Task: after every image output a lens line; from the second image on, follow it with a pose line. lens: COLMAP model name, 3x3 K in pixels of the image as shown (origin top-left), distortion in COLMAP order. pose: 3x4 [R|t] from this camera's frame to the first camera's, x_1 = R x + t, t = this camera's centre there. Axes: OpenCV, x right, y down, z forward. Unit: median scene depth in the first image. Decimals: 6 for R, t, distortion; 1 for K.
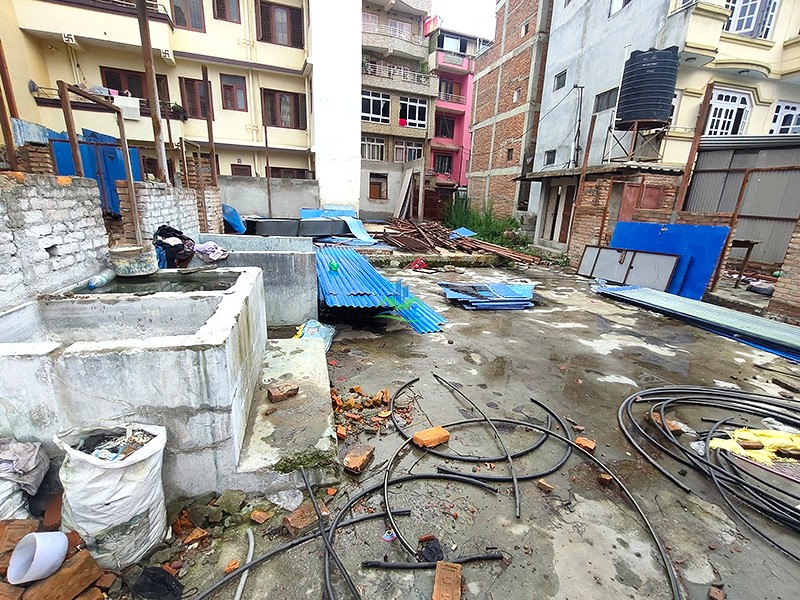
lens RADIAL K [[369.0, 0, 410.9], [0, 369.0, 306.1], [0, 0, 1]] dist [0.003789, -0.000307]
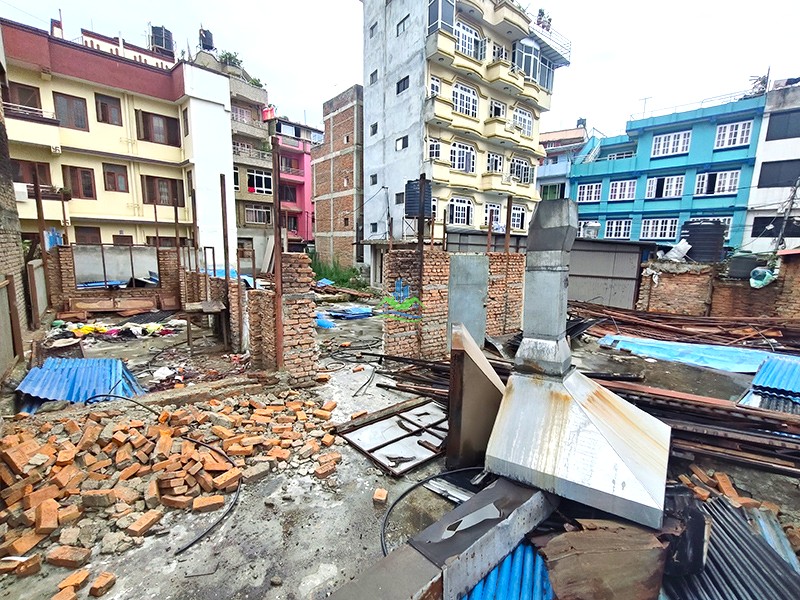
lens RADIAL K [[369.0, 0, 407.5], [0, 369.0, 306.0], [0, 0, 1]] dist [0.003789, -0.000307]
pose [[0.914623, -0.086601, 0.394924, -0.118867], [0.131210, 0.987500, -0.087332, 0.058181], [-0.382424, 0.131694, 0.914554, -0.386027]]
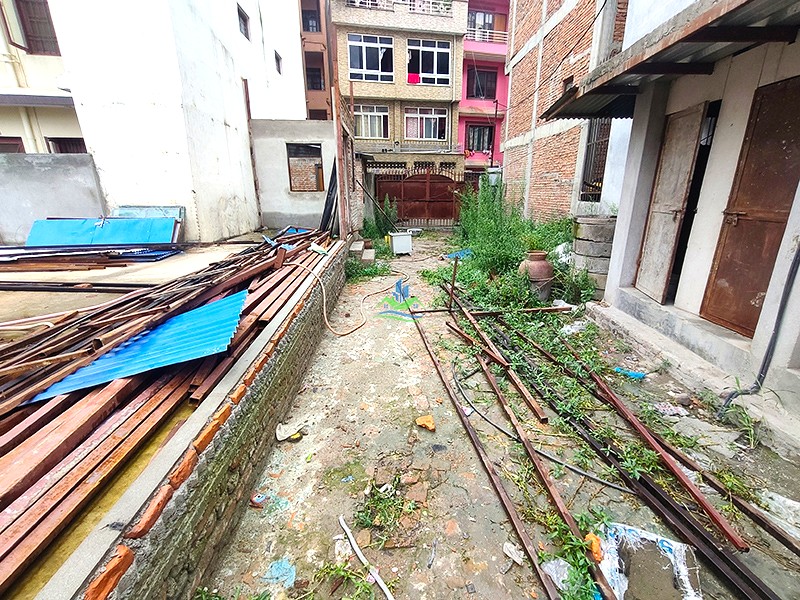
lens RADIAL K [[369.0, 0, 408.7], [0, 369.0, 307.7], [0, 0, 1]] dist [0.003789, -0.000307]
pose [[0.978691, 0.016057, -0.204710, 0.218118], [-0.013219, 0.999797, 0.015223, -0.158512], [0.204913, -0.012192, 0.978704, 0.611007]]
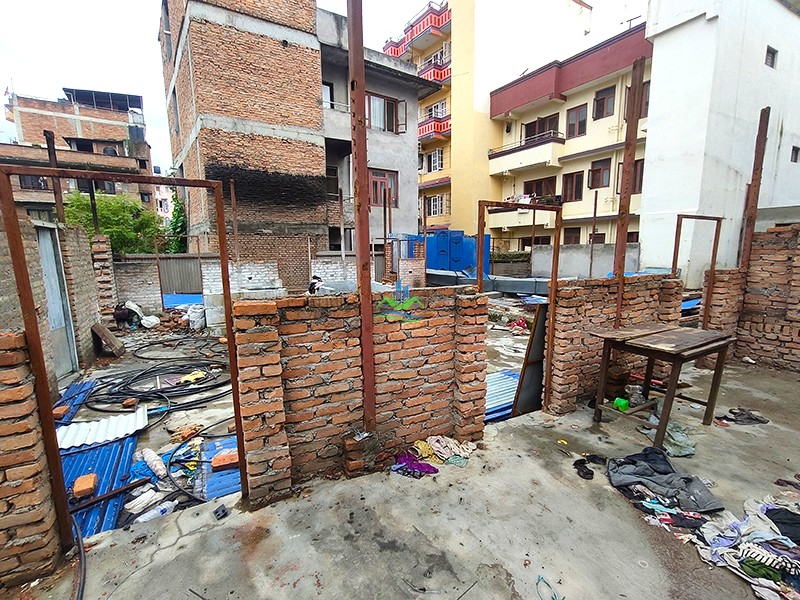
lens RADIAL K [[369.0, 0, 412.6], [0, 369.0, 309.6], [0, 0, 1]] dist [0.003789, -0.000307]
pose [[0.245989, 0.107194, -0.963327, 0.513818], [-0.253724, 0.966332, 0.042740, -0.065654], [0.935475, 0.233906, 0.264905, 0.235587]]
